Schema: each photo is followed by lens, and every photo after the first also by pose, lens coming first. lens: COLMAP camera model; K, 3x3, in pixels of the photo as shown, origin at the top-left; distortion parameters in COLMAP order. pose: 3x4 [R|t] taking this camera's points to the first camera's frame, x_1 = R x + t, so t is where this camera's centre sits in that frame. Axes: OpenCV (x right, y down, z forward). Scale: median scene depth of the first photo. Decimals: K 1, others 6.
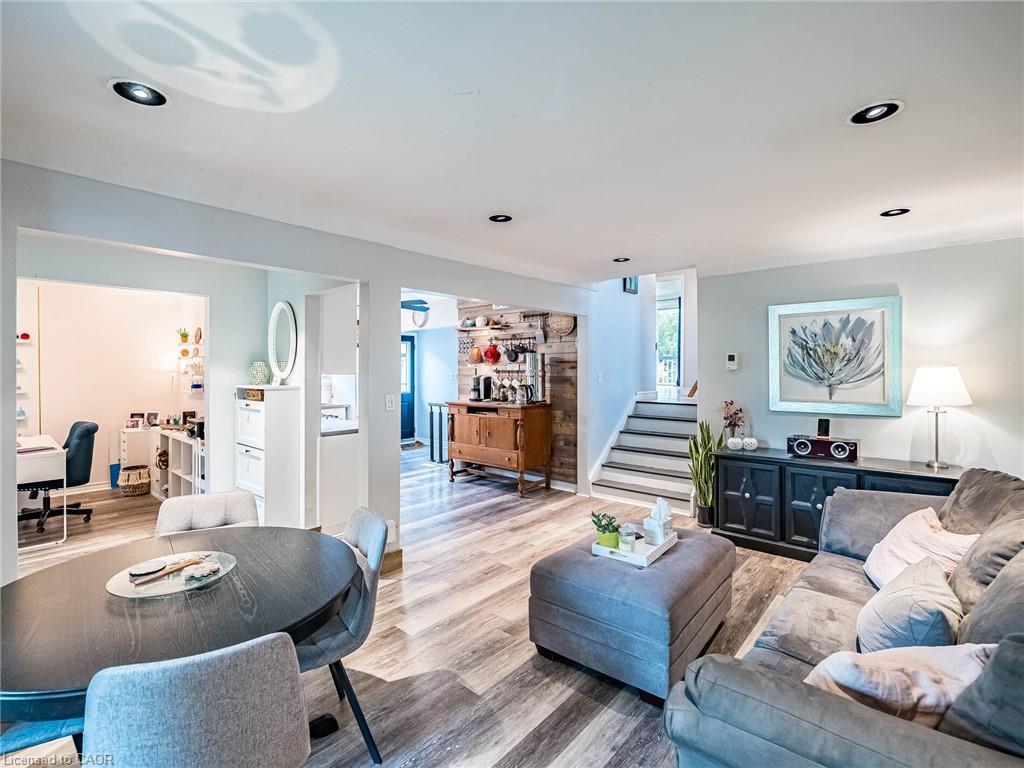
lens RADIAL K [[488.1, 0, 542.9], [0, 488.1, 363.7], [0, 0, 1]] dist [-0.009837, 0.000023]
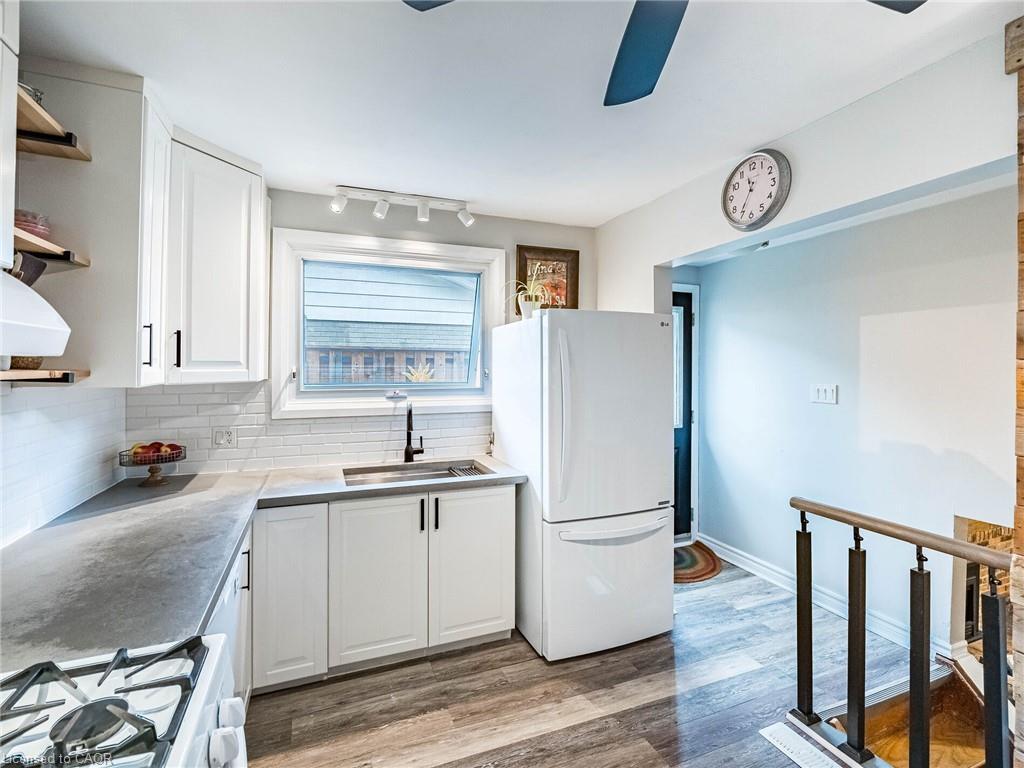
lens RADIAL K [[488.1, 0, 507.5], [0, 488.1, 362.1], [0, 0, 1]] dist [-0.009837, 0.000023]
pose [[0.866386, 0.007390, -0.499320, -0.272948], [-0.011395, 0.999923, -0.004973, 0.009256], [0.499245, 0.009998, 0.866403, 0.790921]]
